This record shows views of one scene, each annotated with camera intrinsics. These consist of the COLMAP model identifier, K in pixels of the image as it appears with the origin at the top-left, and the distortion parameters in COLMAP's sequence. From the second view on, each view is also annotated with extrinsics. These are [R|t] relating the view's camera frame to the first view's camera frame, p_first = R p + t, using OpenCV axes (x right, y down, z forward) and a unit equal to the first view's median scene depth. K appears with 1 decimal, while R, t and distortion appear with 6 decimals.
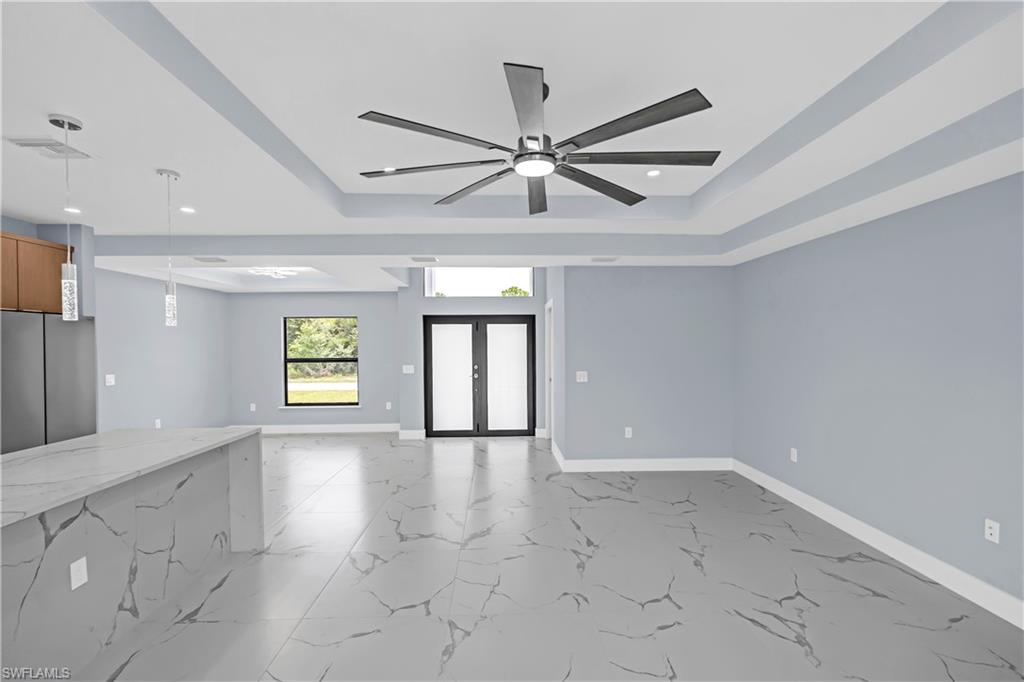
lens RADIAL K [[458.6, 0, 514.5], [0, 458.6, 348.2], [0, 0, 1]] dist [-0.000293, -0.000216]
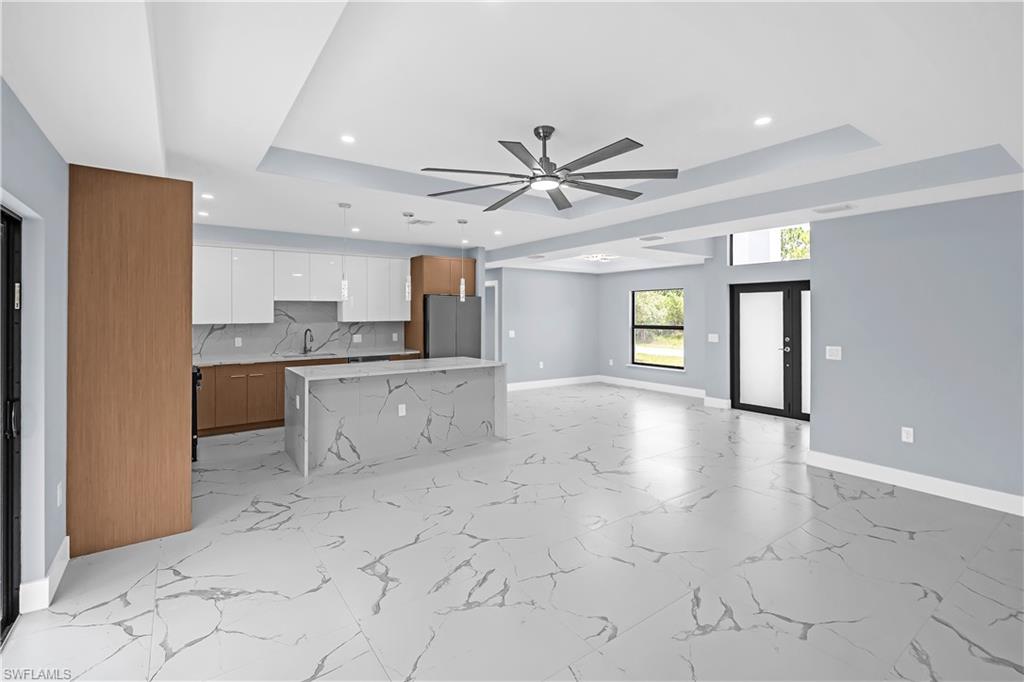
lens RADIAL K [[468.4, 0, 506.8], [0, 468.4, 312.8], [0, 0, 1]] dist [0.000037, 0.000245]
pose [[0.548477, 0.002277, -0.836162, 0.521467], [-0.014130, 0.999879, -0.006546, 0.003805], [0.836046, 0.015406, 0.548443, 0.056004]]
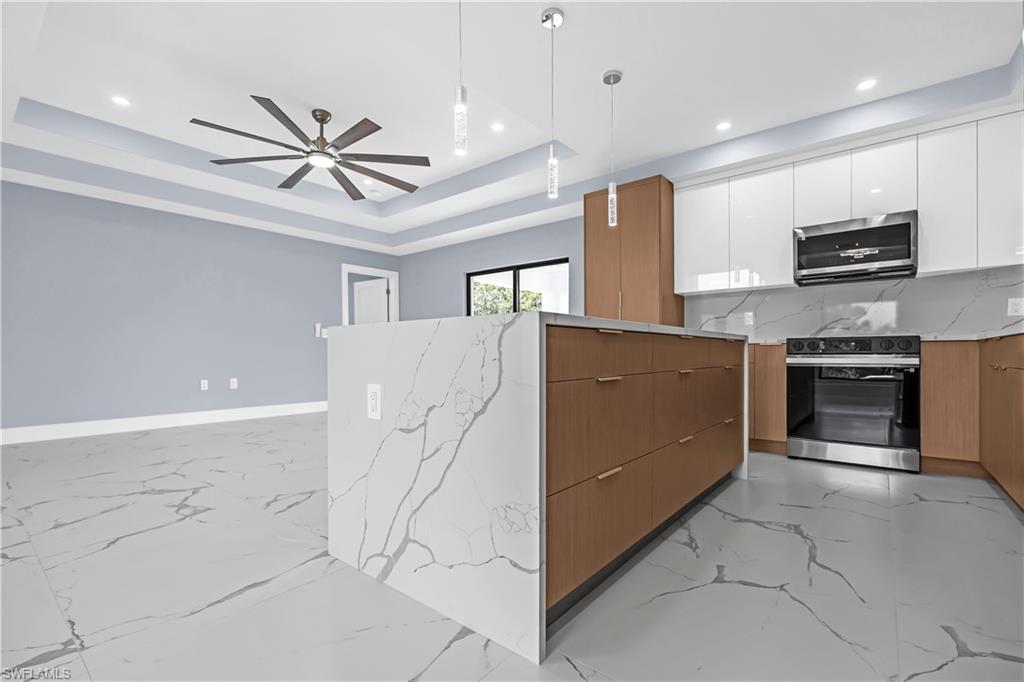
lens RADIAL K [[455.1, 0, 514.3], [0, 455.1, 352.4], [0, 0, 1]] dist [-0.001241, 0.000273]
pose [[-0.758801, 0.011129, 0.651227, -0.672608], [0.020708, 0.999761, 0.007044, 0.126534], [-0.650993, 0.018831, -0.758850, 0.794567]]
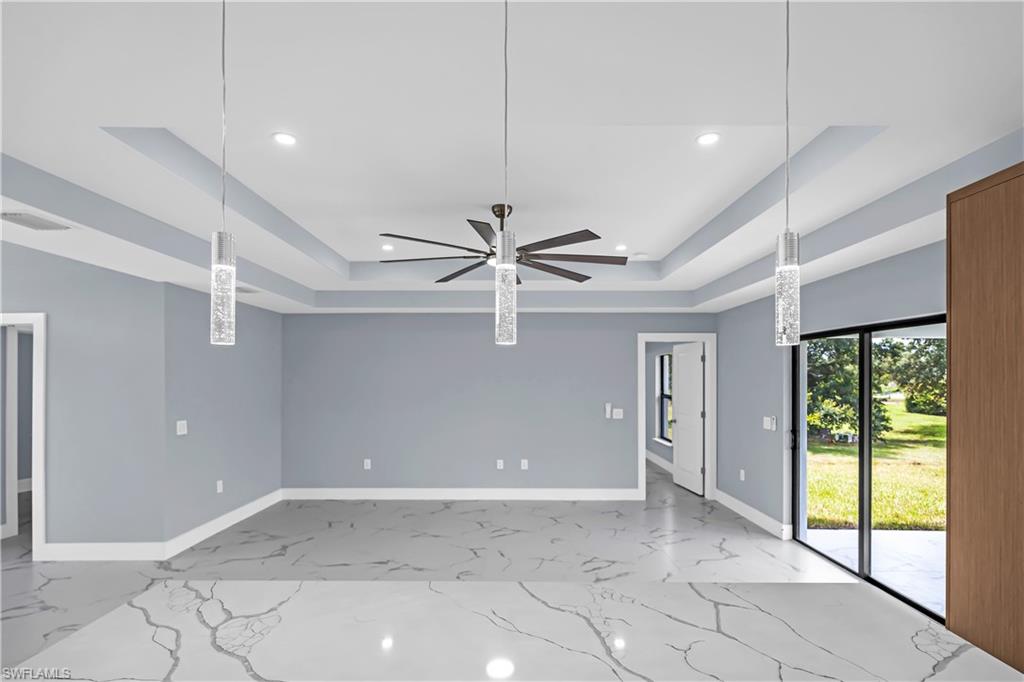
lens RADIAL K [[464.4, 0, 514.5], [0, 464.4, 376.5], [0, 0, 1]] dist [0.000195, -0.000048]
pose [[0.030694, 0.008792, 0.999490, -0.620482], [0.013665, 0.999864, -0.009215, -0.010132], [-0.999435, 0.013941, 0.030569, 0.407535]]
